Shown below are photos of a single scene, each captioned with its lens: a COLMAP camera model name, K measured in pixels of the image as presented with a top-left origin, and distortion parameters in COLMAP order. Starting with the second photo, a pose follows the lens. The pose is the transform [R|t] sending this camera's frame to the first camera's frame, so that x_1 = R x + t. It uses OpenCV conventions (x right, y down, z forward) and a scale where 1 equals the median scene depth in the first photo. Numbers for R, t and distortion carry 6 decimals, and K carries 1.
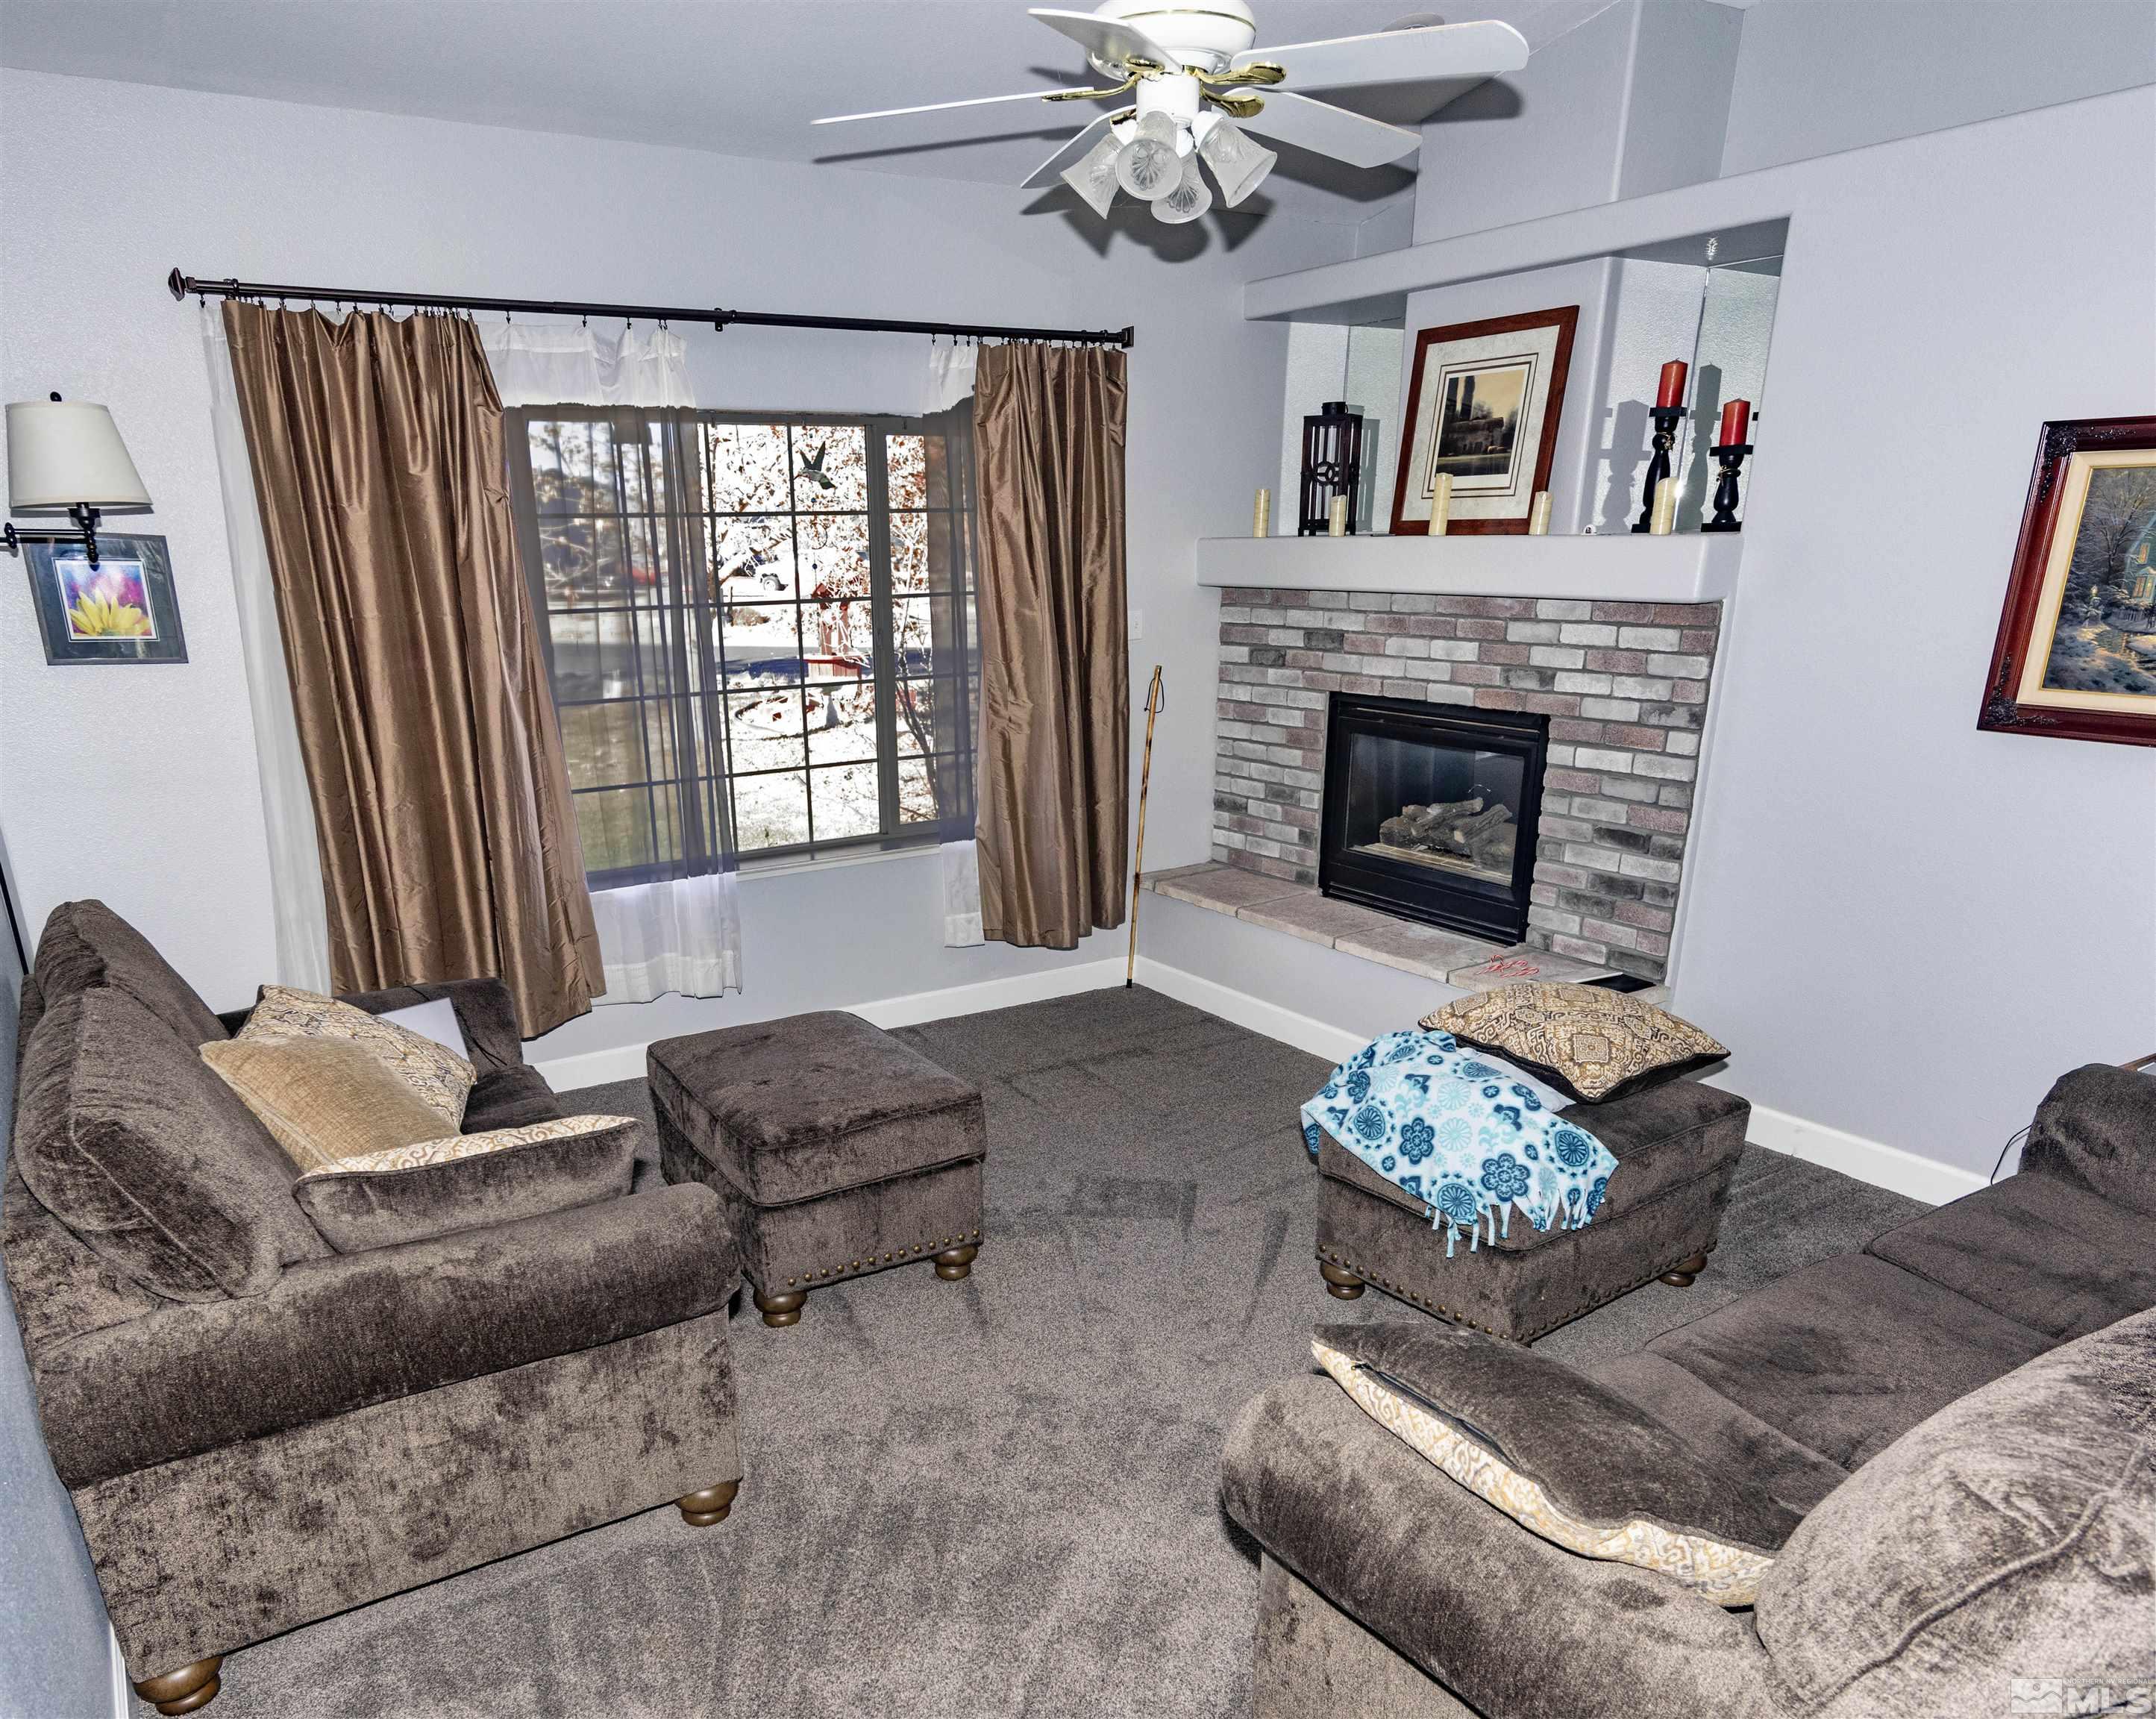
lens RADIAL K [[1530.0, 0, 1074.2], [0, 1530.0, 860.5], [0, 0, 1]] dist [0.005309, 0.001773]
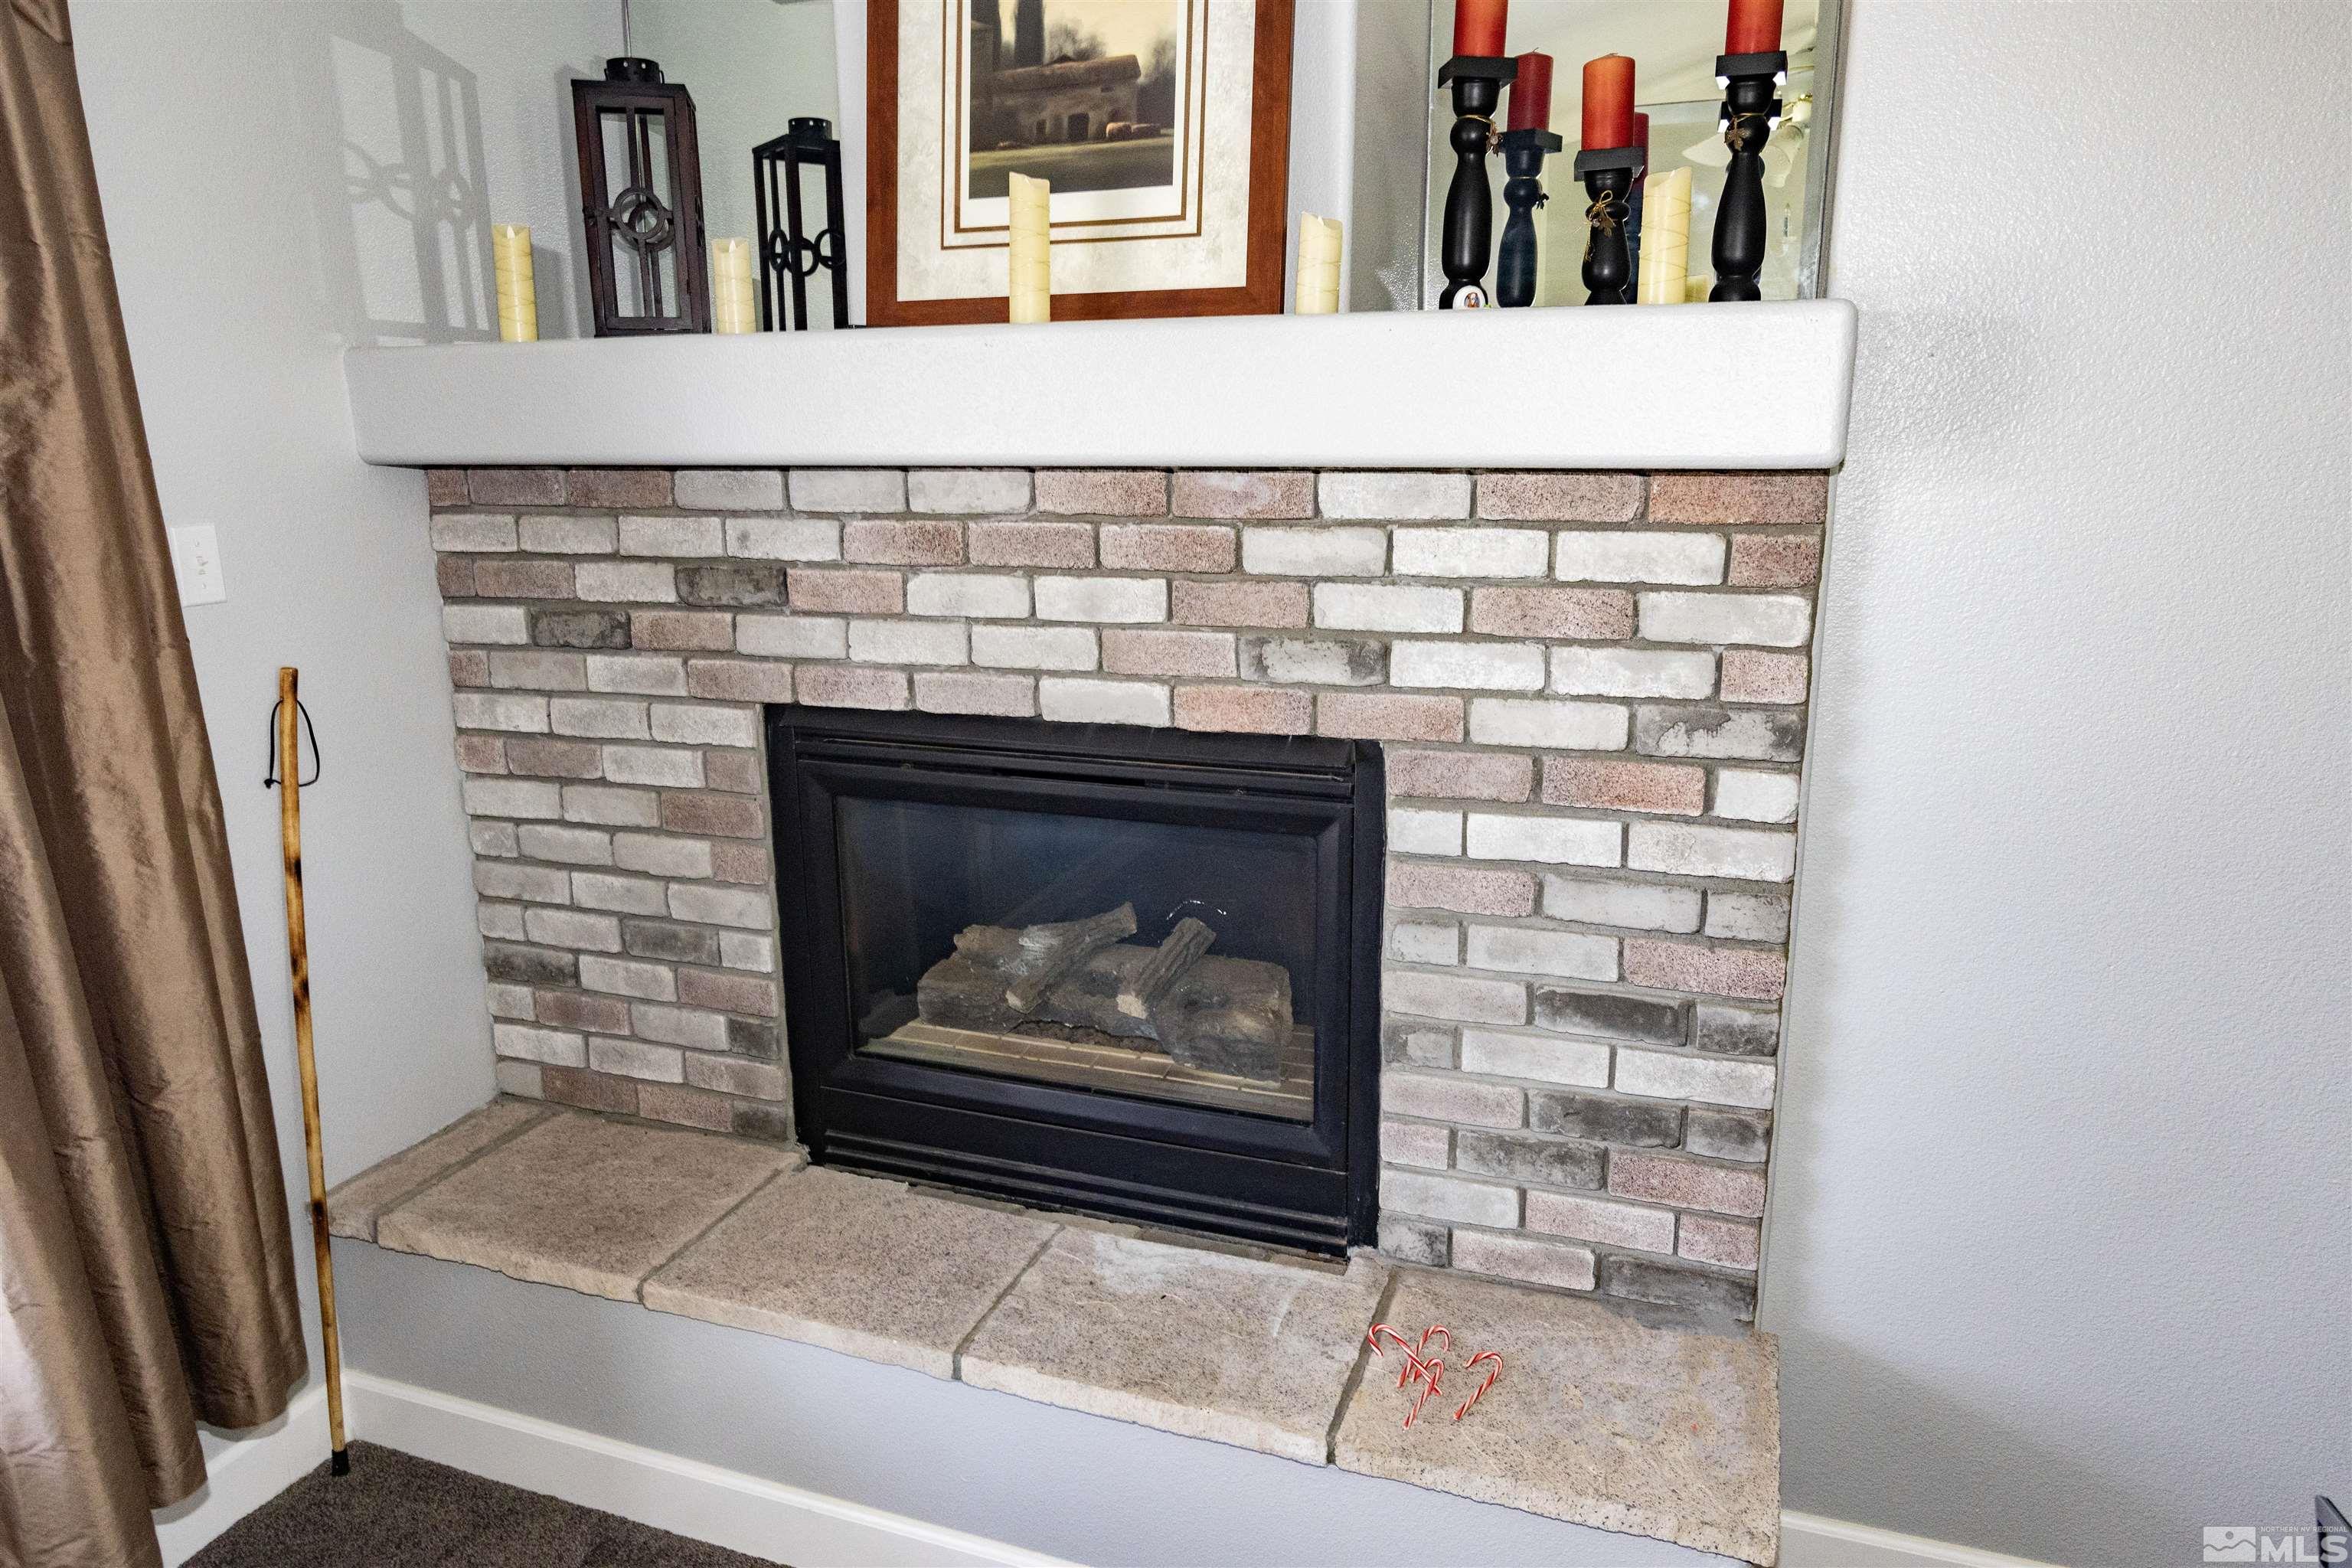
lens RADIAL K [[1473.8, 0, 1208.0], [0, 1473.8, 848.5], [0, 0, 1]] dist [-0.000523, 0.008104]
pose [[0.802070, -0.146795, 0.578908, 0.021395], [0.117848, 0.989165, 0.087548, -0.099216], [-0.585487, -0.001996, 0.810679, 0.636519]]
